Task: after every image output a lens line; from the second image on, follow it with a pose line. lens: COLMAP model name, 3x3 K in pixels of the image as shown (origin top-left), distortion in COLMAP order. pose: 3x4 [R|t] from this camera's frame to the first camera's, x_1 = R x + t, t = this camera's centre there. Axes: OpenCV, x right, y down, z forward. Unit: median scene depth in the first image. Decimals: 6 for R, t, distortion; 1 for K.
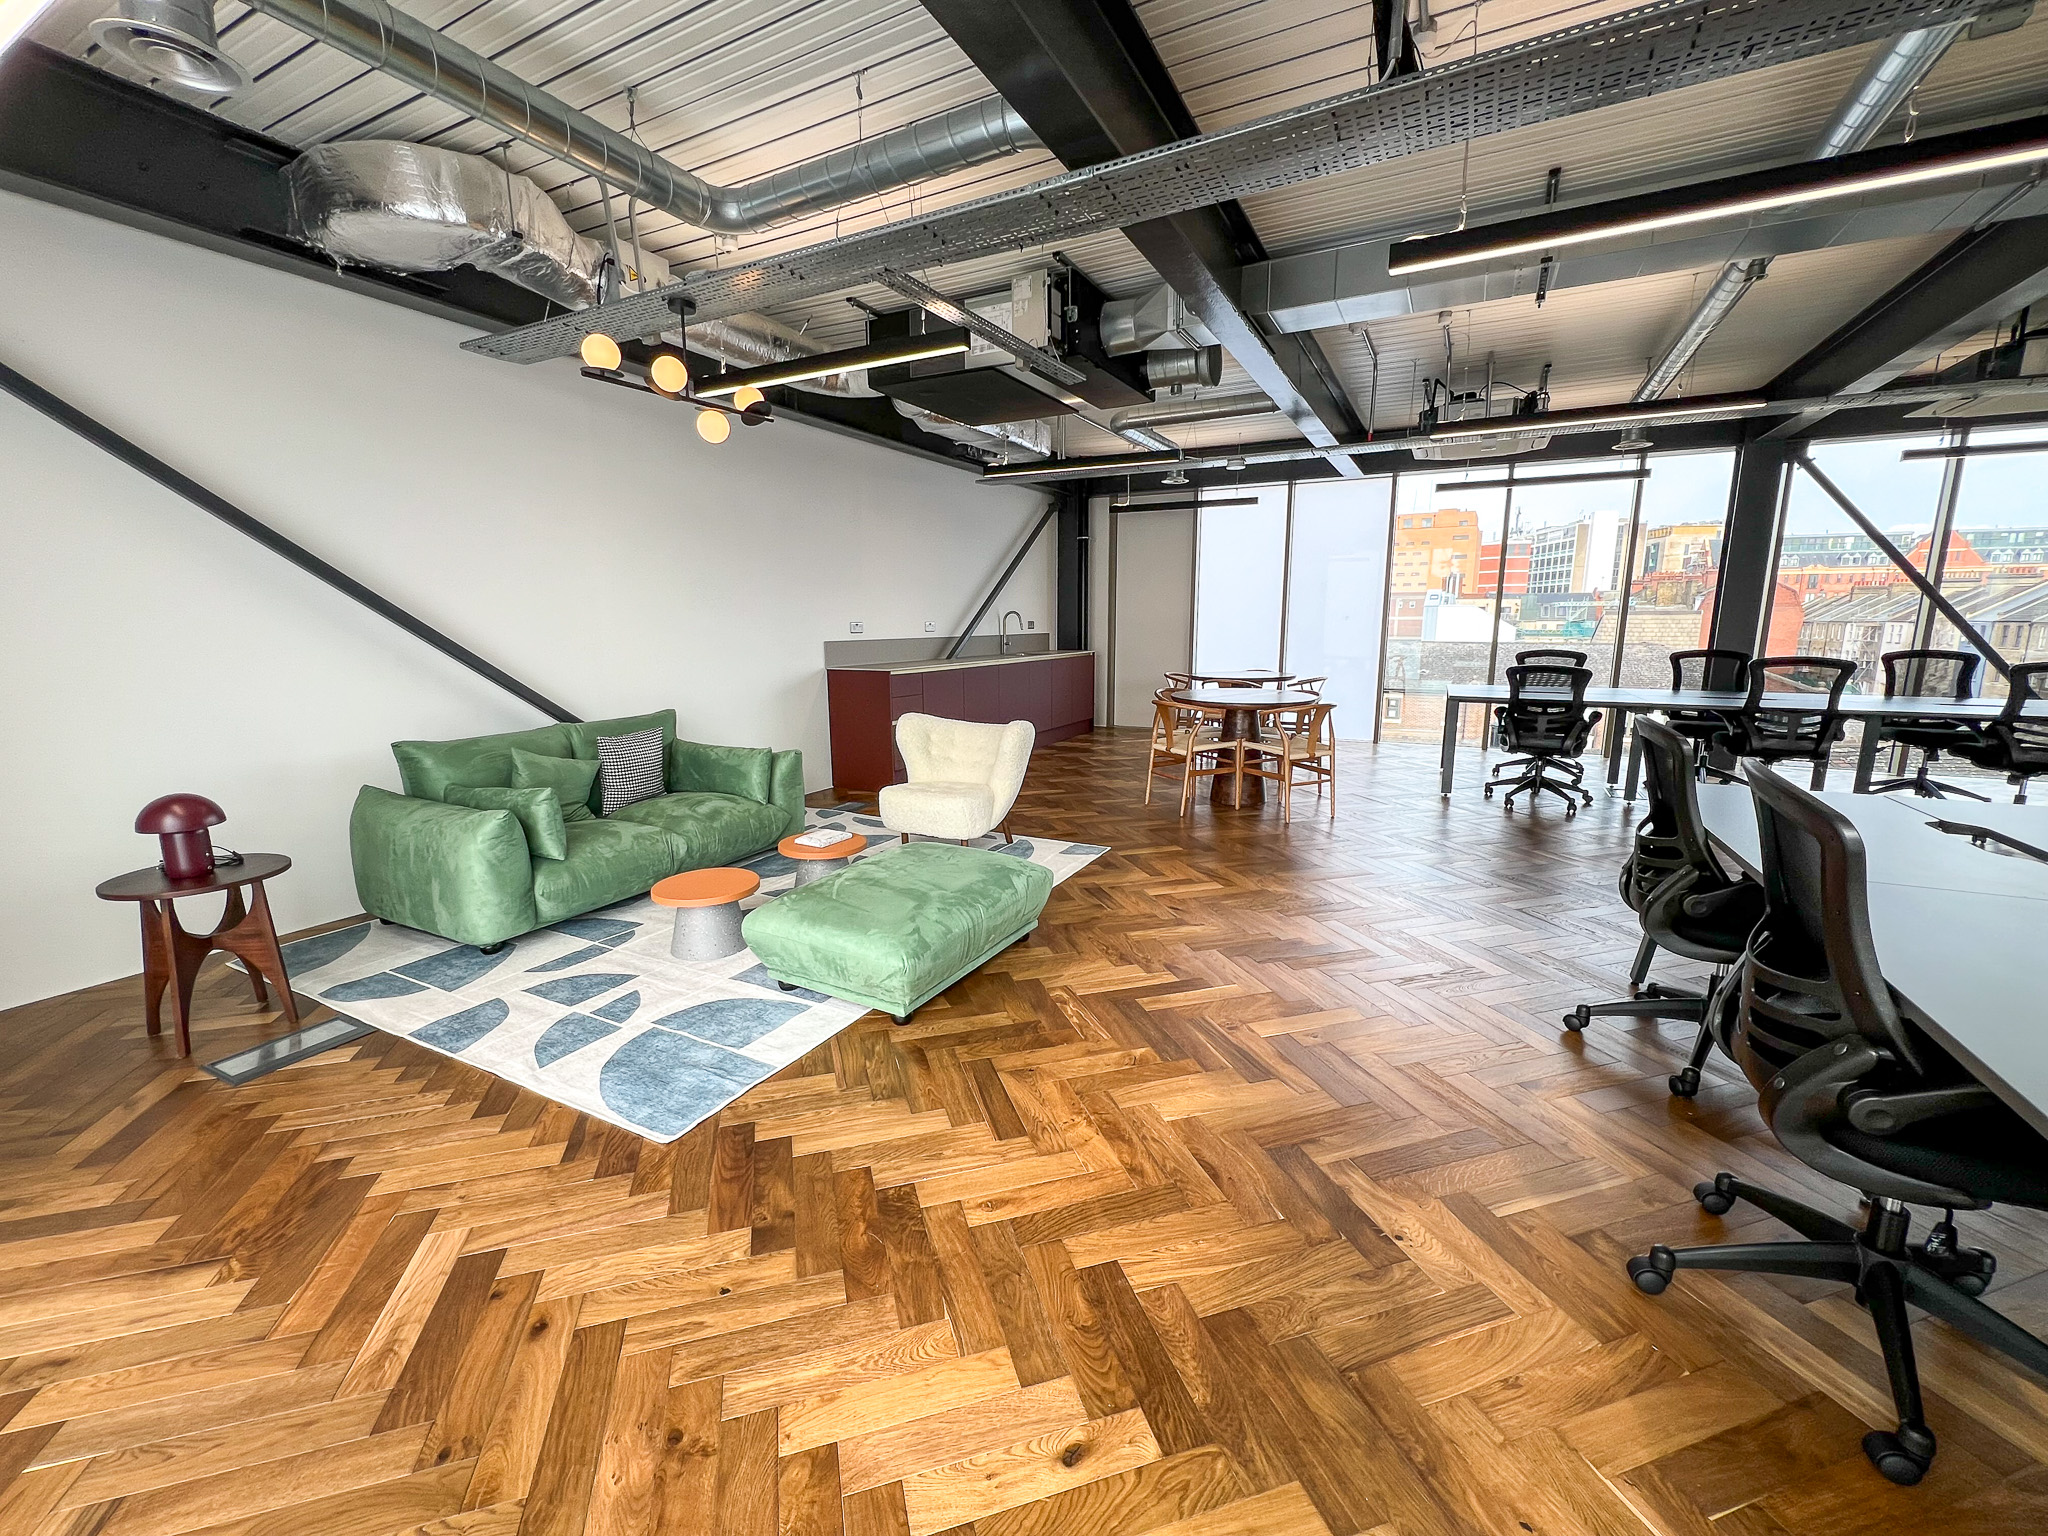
lens RADIAL K [[824.7, 0, 1024.0], [0, 824.7, 768.0], [0, 0, 1]] dist [-0.001358, 0.000307]
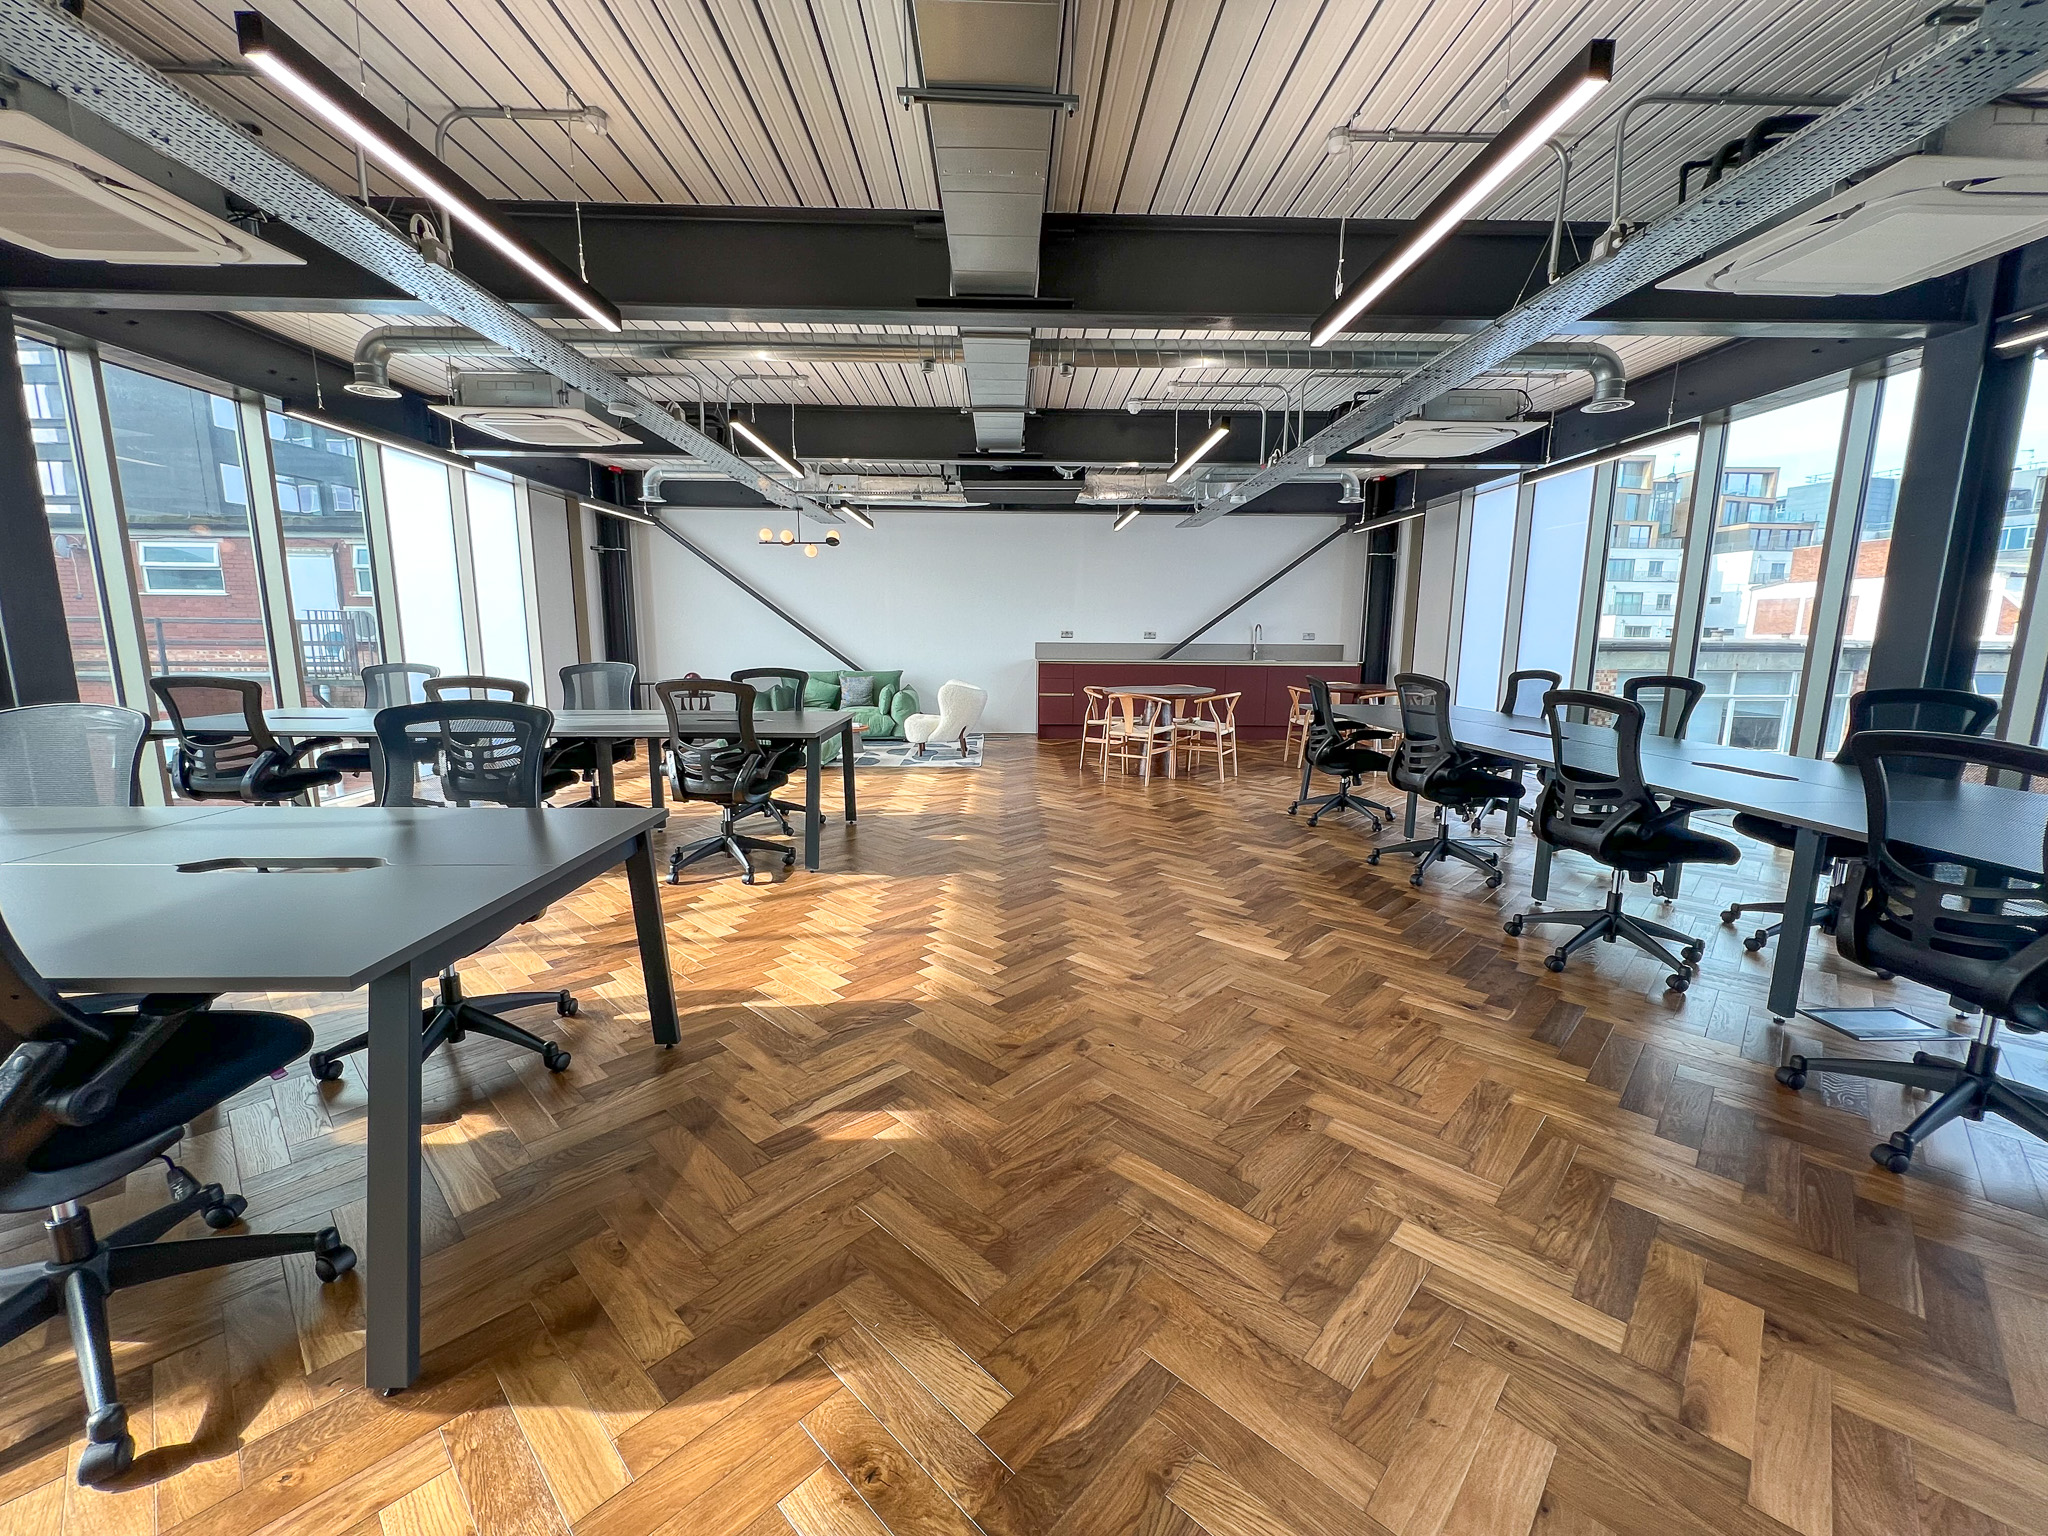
lens RADIAL K [[824.7, 0, 1024.0], [0, 824.7, 768.0], [0, 0, 1]] dist [-0.001358, 0.000307]
pose [[0.486524, 0.154780, -0.859848, 1.180721], [-0.167321, 0.982472, 0.082178, -0.038219], [0.857495, 0.103889, 0.503894, 0.185598]]
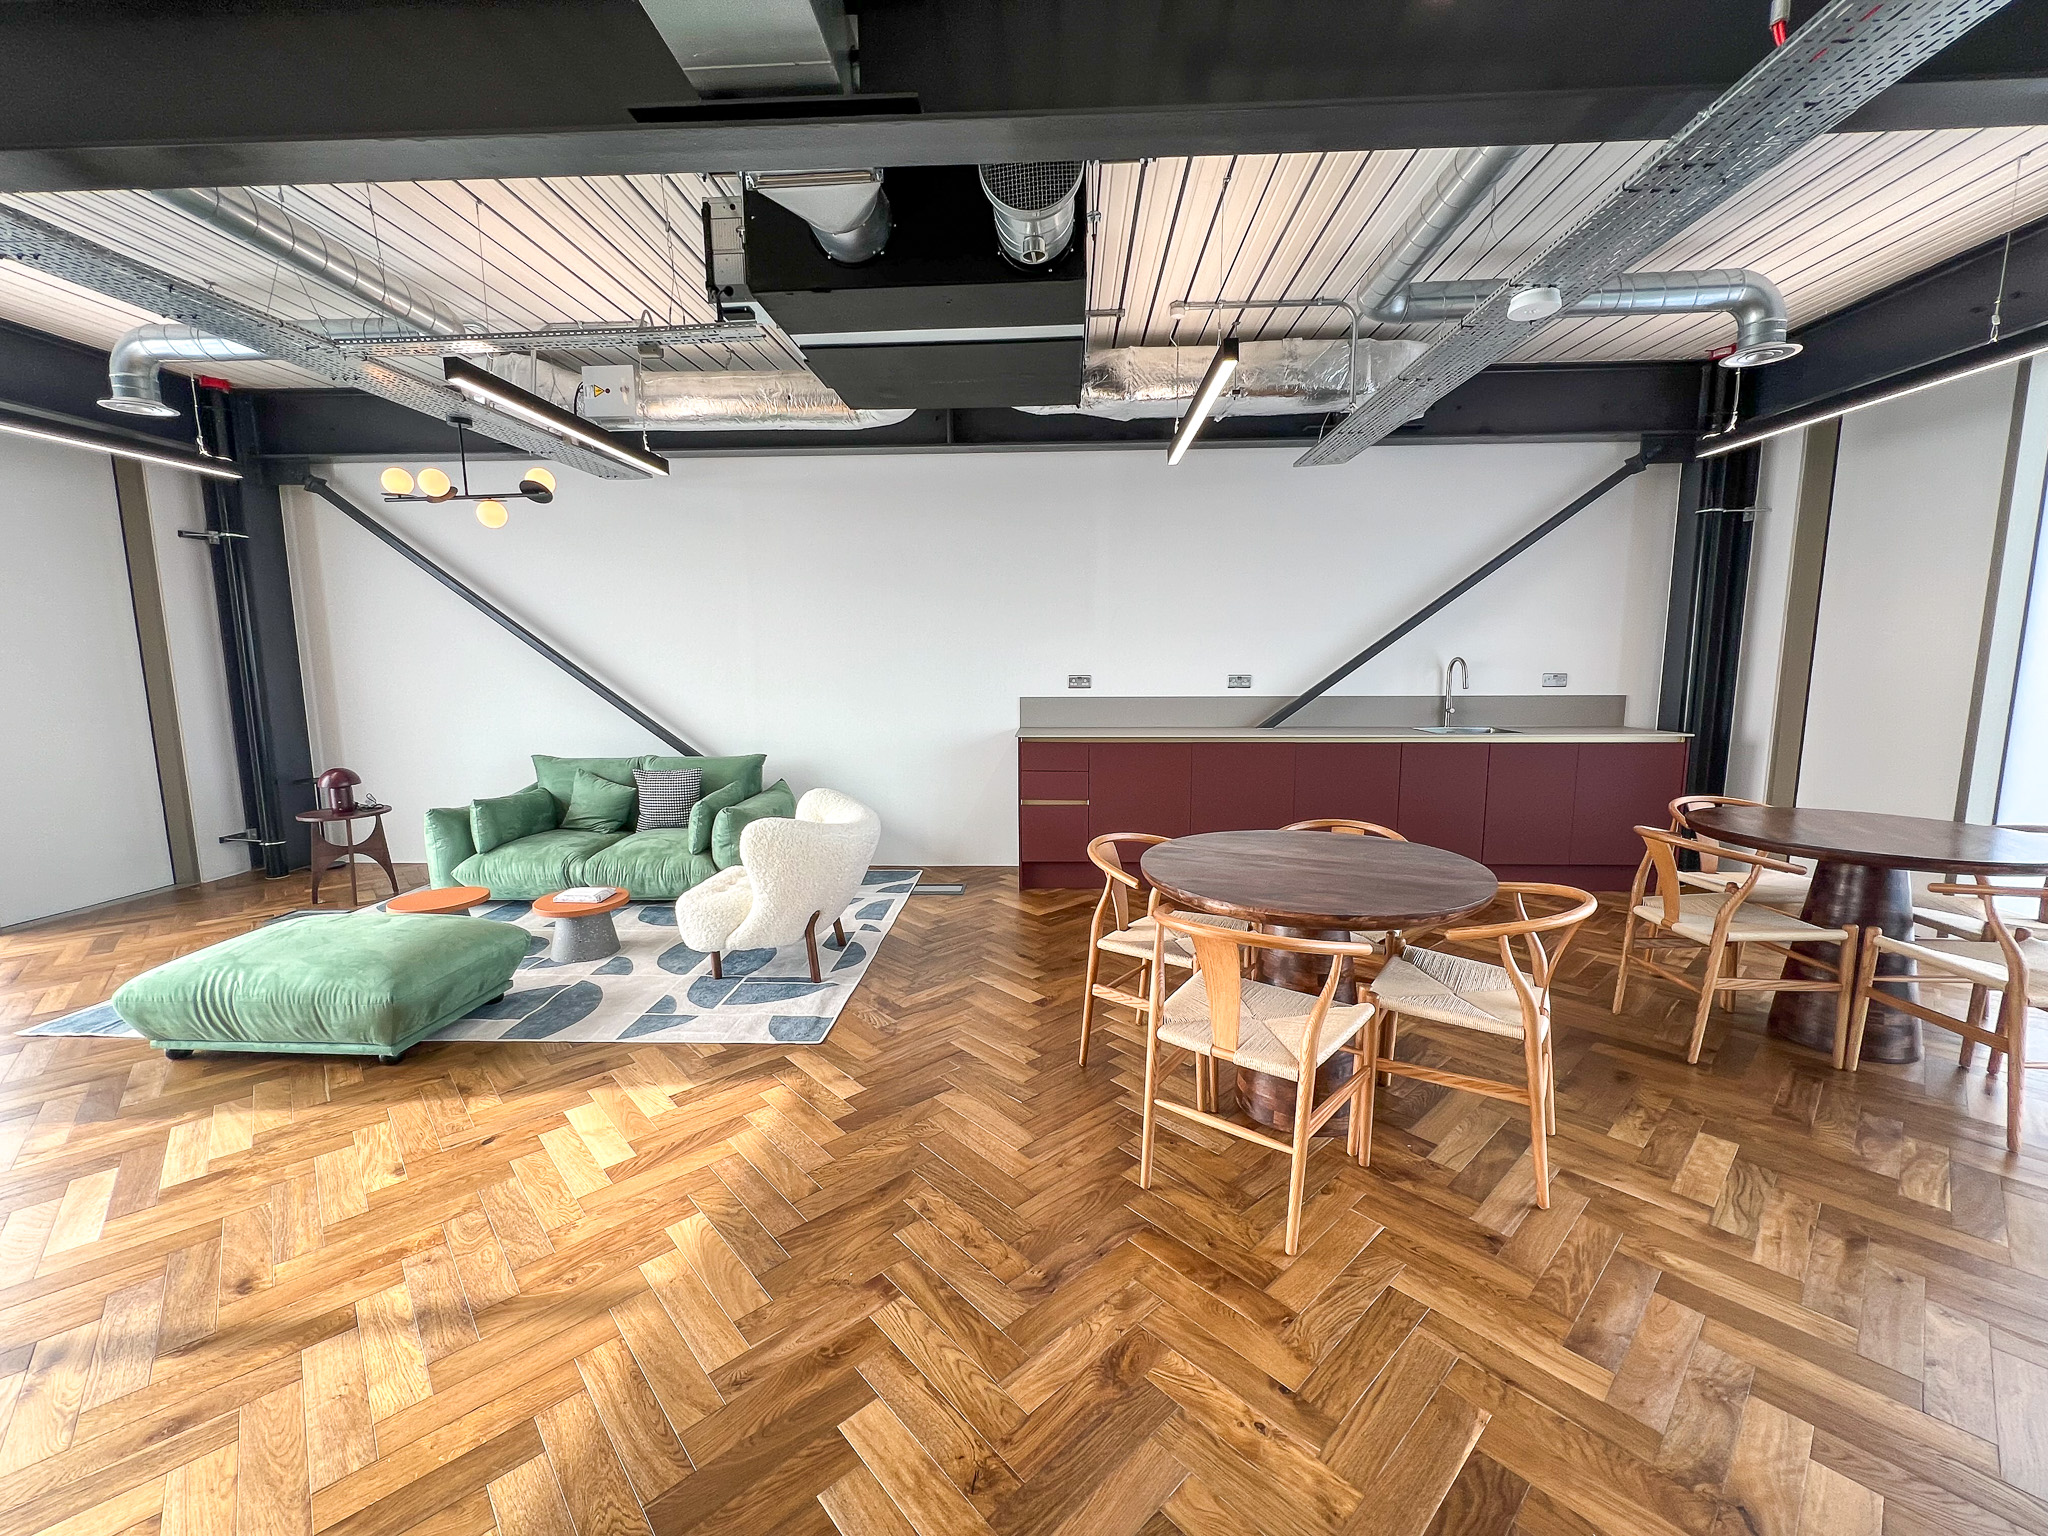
lens RADIAL K [[824.7, 0, 1024.0], [0, 824.7, 768.0], [0, 0, 1]] dist [-0.001358, 0.000307]
pose [[0.433883, 0.120662, -0.892853, 0.536725], [-0.157259, 0.985922, 0.056820, -0.128956], [0.887139, 0.115756, 0.446750, 0.627372]]
